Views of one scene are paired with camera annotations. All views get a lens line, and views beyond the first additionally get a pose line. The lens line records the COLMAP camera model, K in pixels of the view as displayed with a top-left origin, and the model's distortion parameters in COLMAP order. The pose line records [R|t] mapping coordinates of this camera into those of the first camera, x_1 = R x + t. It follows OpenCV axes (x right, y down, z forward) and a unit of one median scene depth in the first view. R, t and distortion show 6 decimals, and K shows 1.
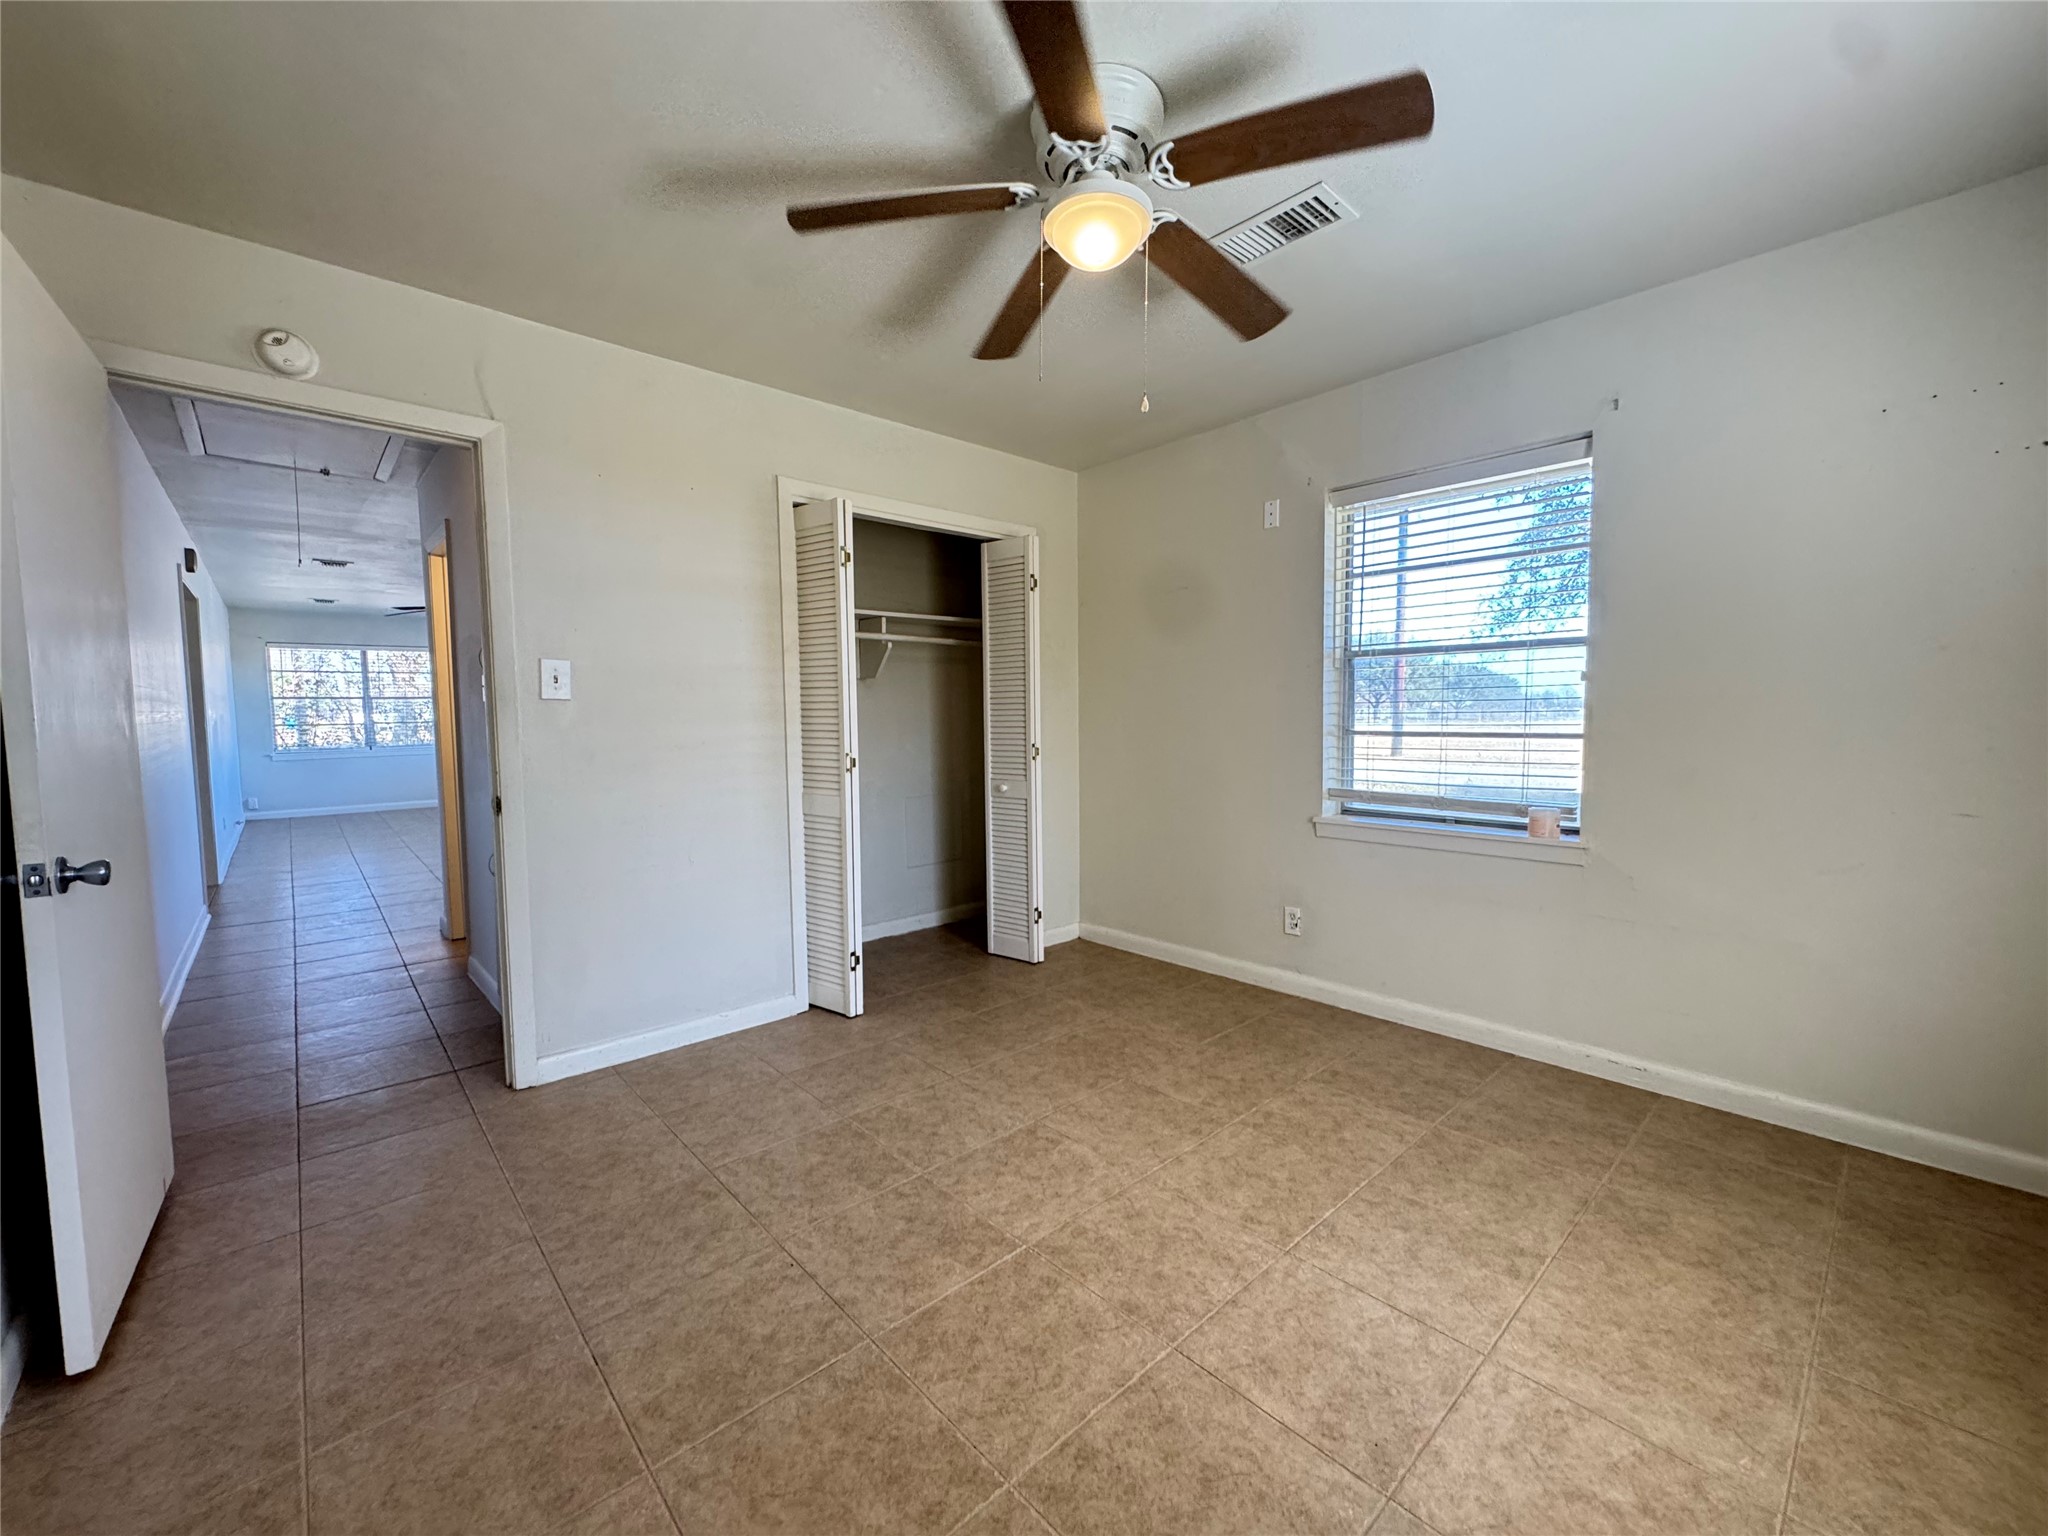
lens RADIAL K [[815.8, 0, 1033.5], [0, 815.8, 766.8], [0, 0, 1]] dist [-0.002081, 0.000573]
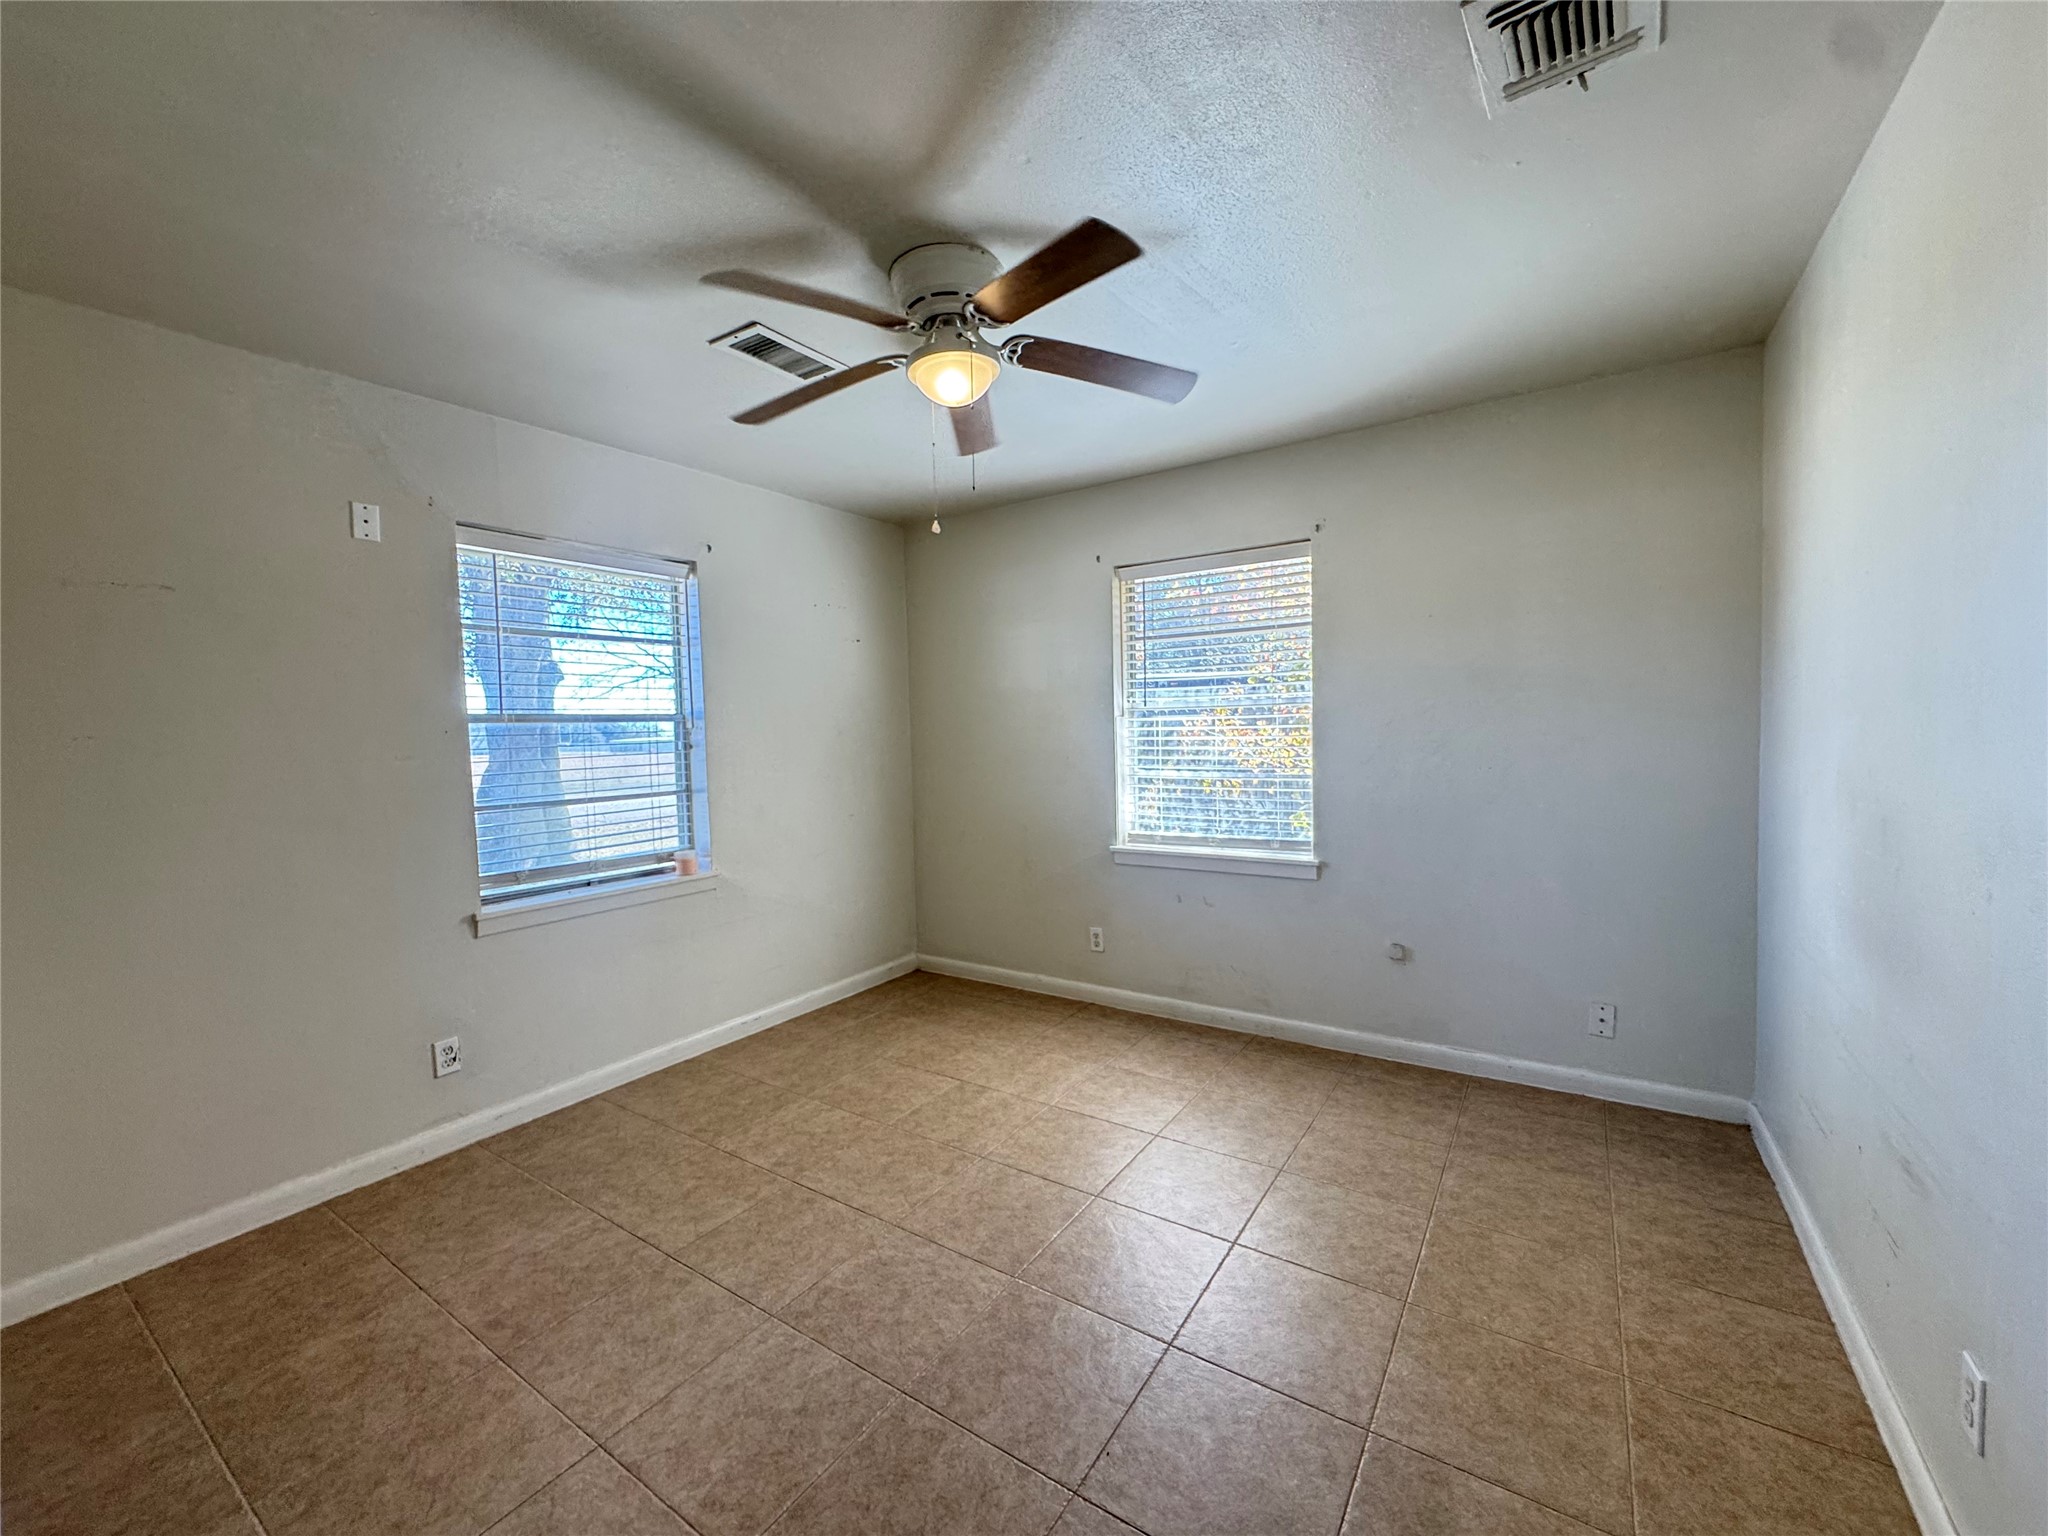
lens RADIAL K [[815.8, 0, 1010.4], [0, 815.8, 770.9], [0, 0, 1]] dist [-0.002081, 0.000573]
pose [[-0.218732, -0.037297, 0.975072, -0.774918], [0.090435, 0.994194, 0.058315, -0.111765], [-0.971585, 0.100936, -0.214089, 0.870652]]
